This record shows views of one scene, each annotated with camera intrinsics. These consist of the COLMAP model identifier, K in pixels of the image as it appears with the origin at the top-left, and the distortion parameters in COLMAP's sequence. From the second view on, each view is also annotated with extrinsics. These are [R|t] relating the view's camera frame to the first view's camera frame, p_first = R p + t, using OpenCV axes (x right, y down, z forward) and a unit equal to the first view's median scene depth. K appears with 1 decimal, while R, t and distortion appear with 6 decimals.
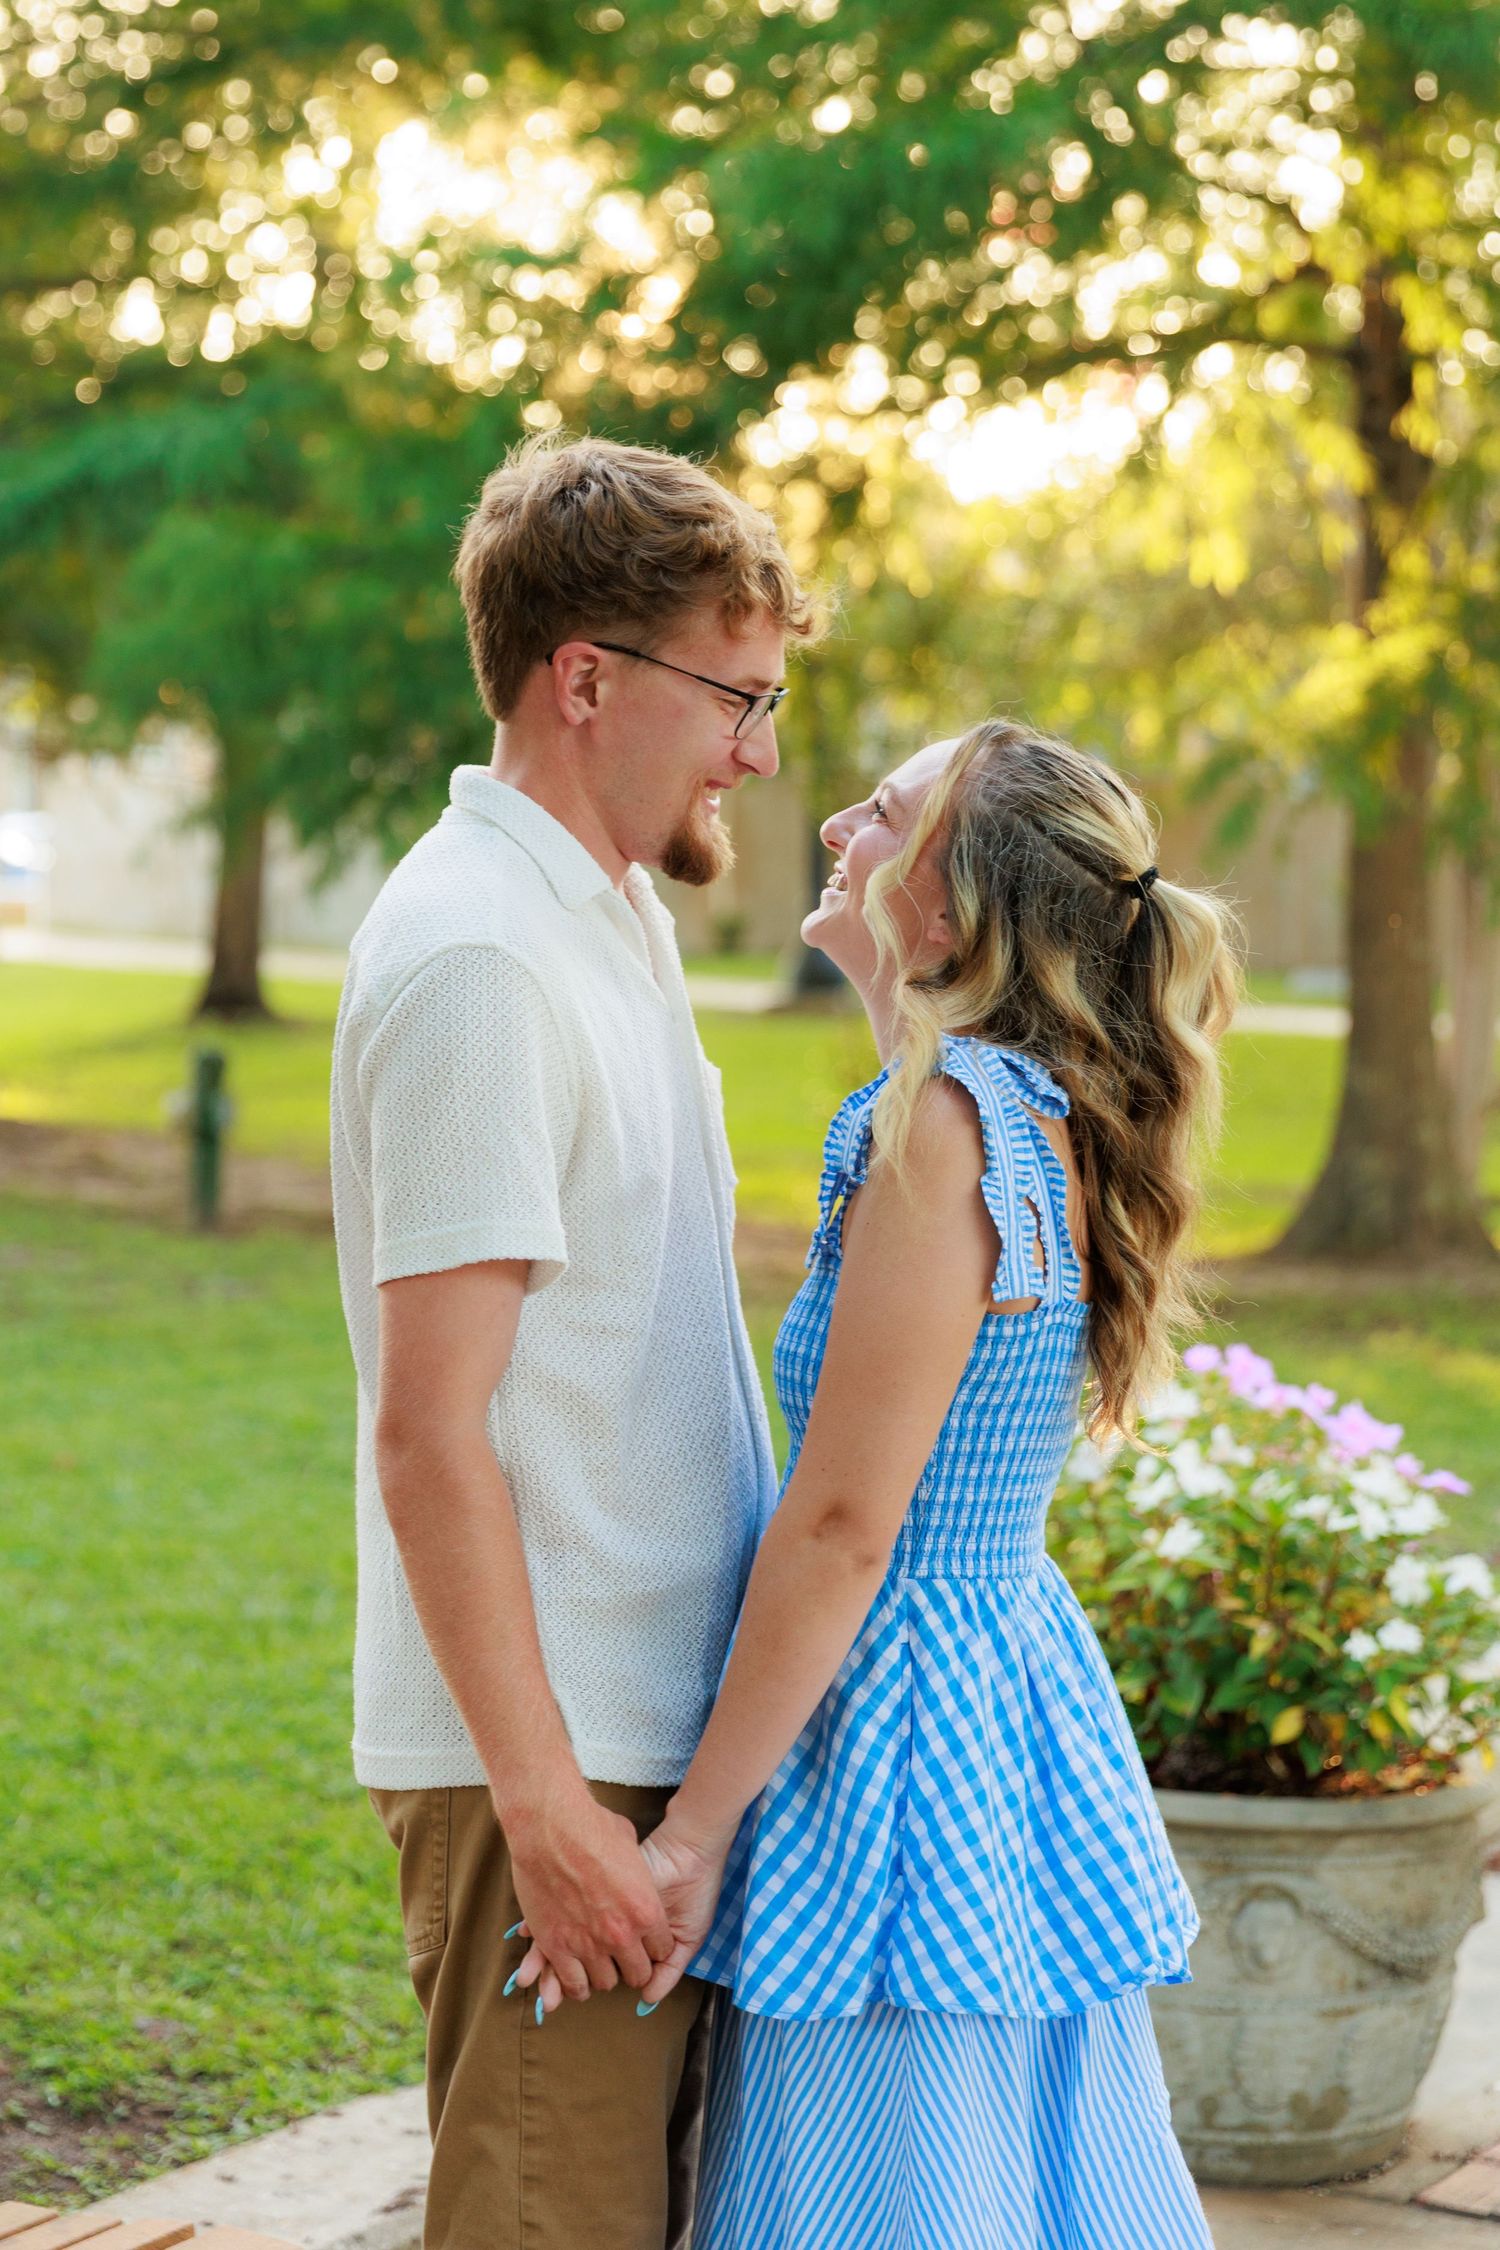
lens RADIAL K [[3926.8, 0, 750.0], [0, 3926.8, 1125.0], [0, 0, 1]] dist [0.021827, 0.009904]
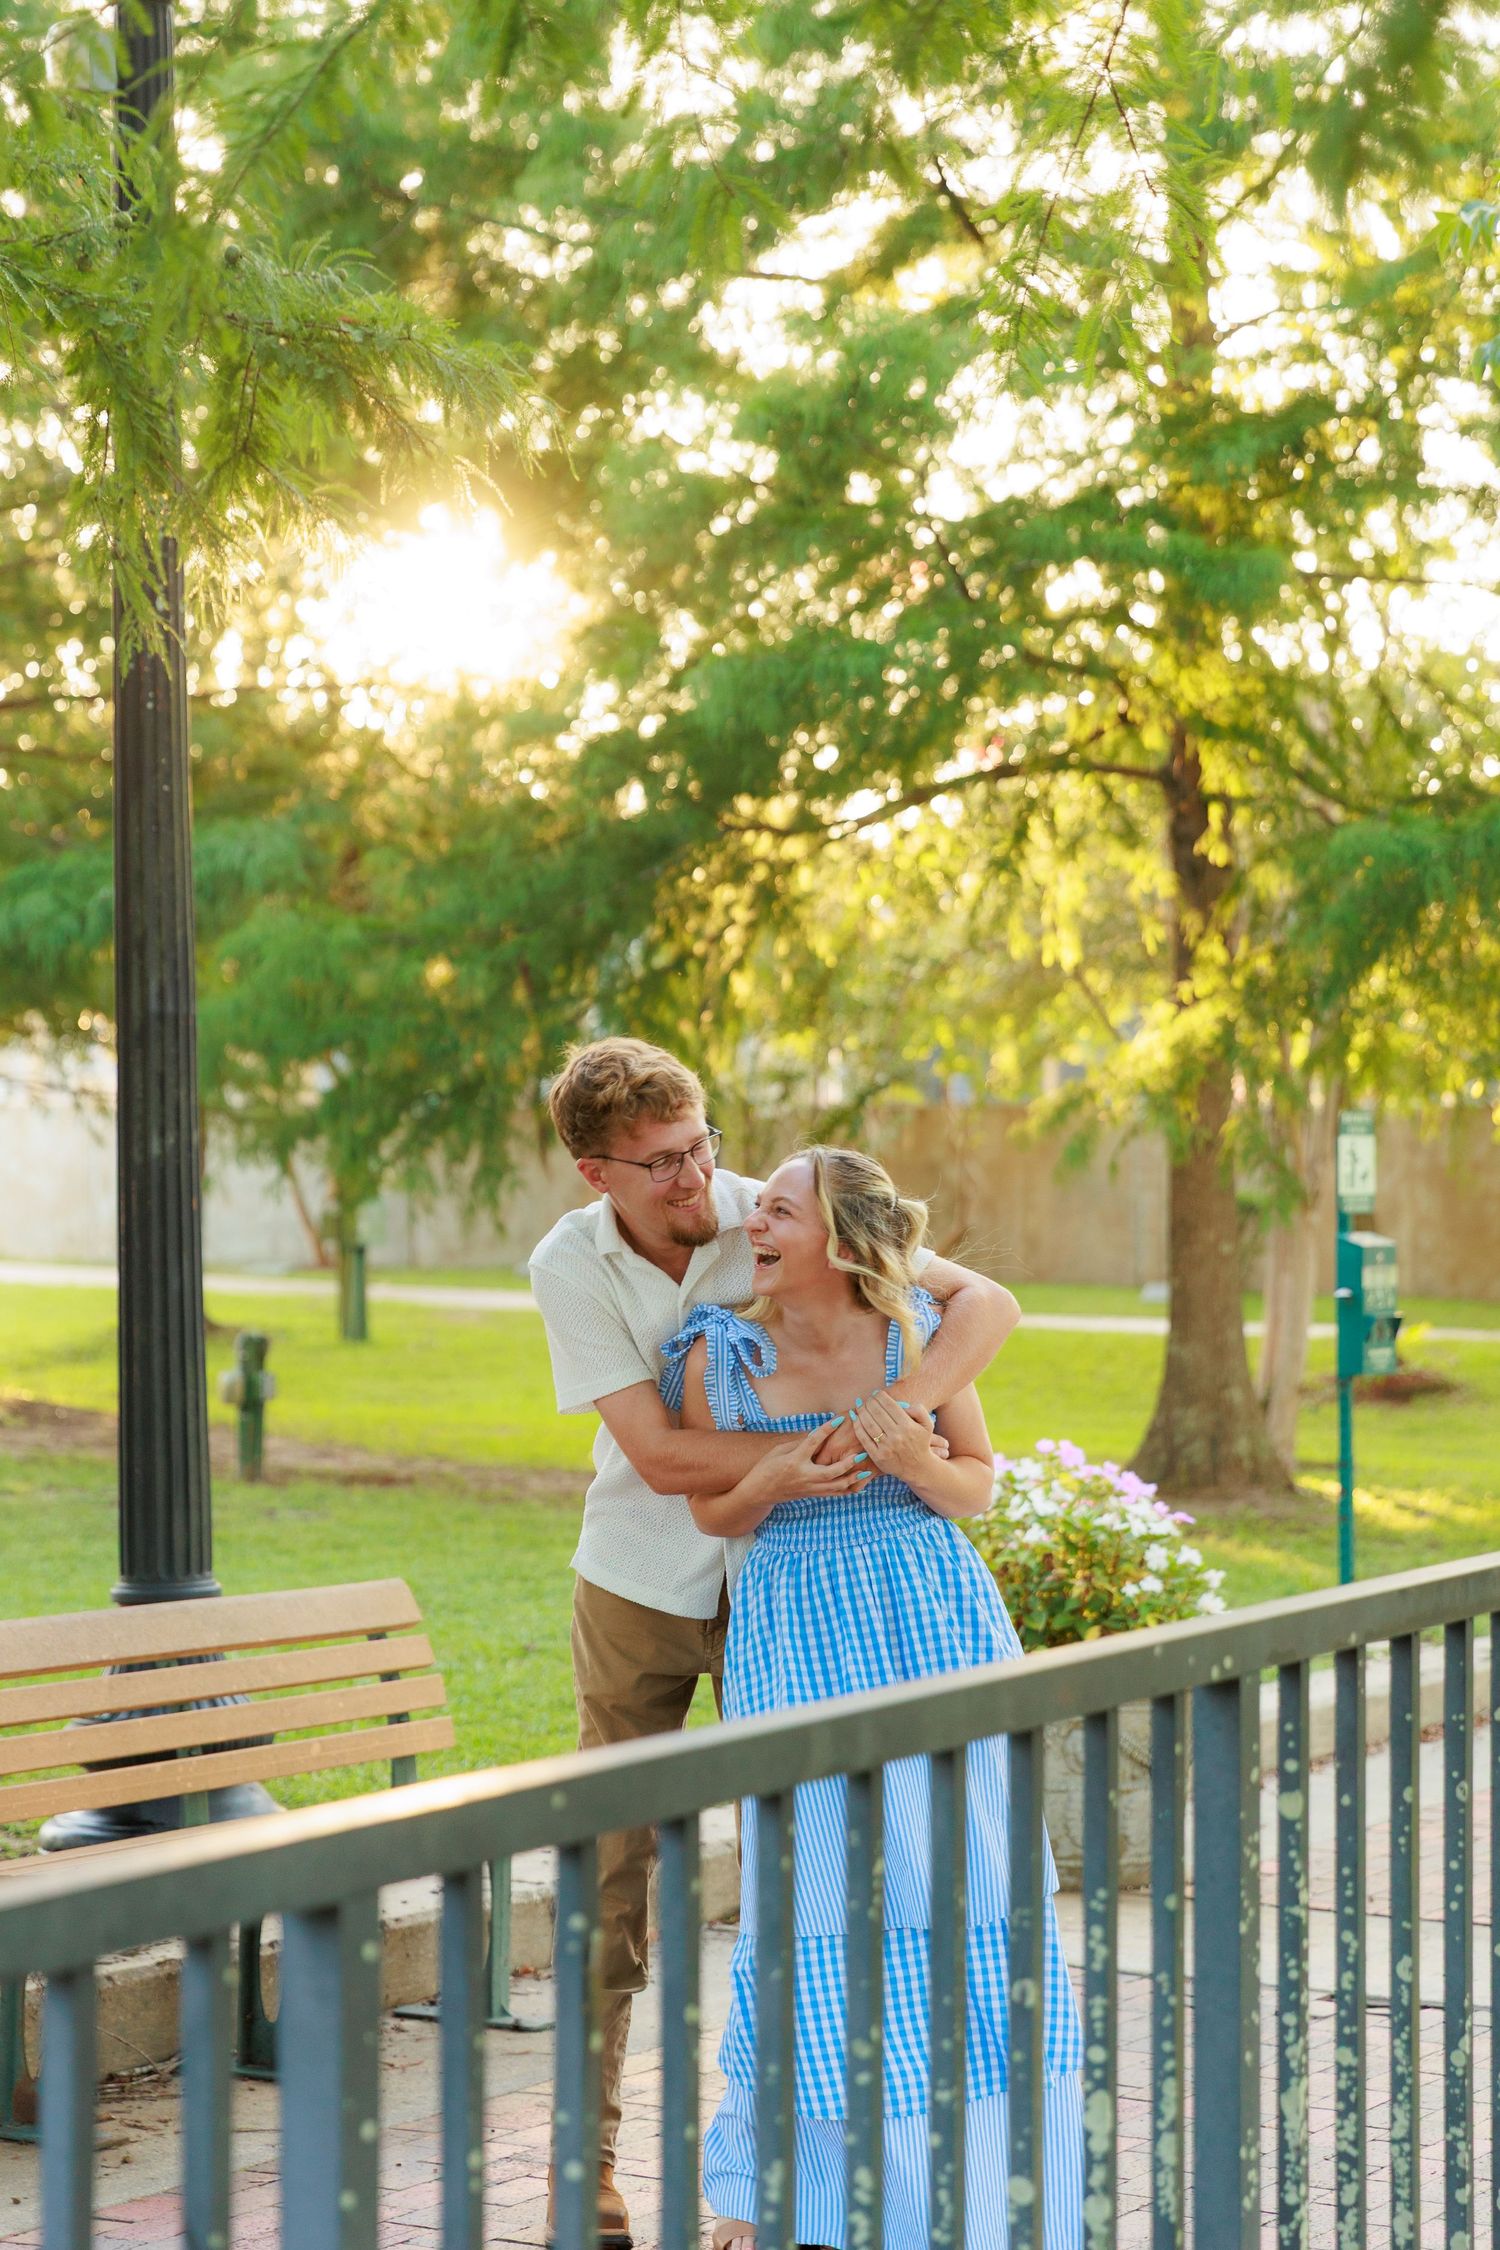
lens RADIAL K [[4443.6, 0, 721.7], [0, 4443.6, 1163.2], [0, 0, 1]] dist [-0.011949, 0.516756]
pose [[0.999354, -0.002105, 0.035875, -0.105763], [0.004731, 0.997301, -0.073264, 0.077955], [-0.035624, 0.073386, 0.996667, -1.030803]]
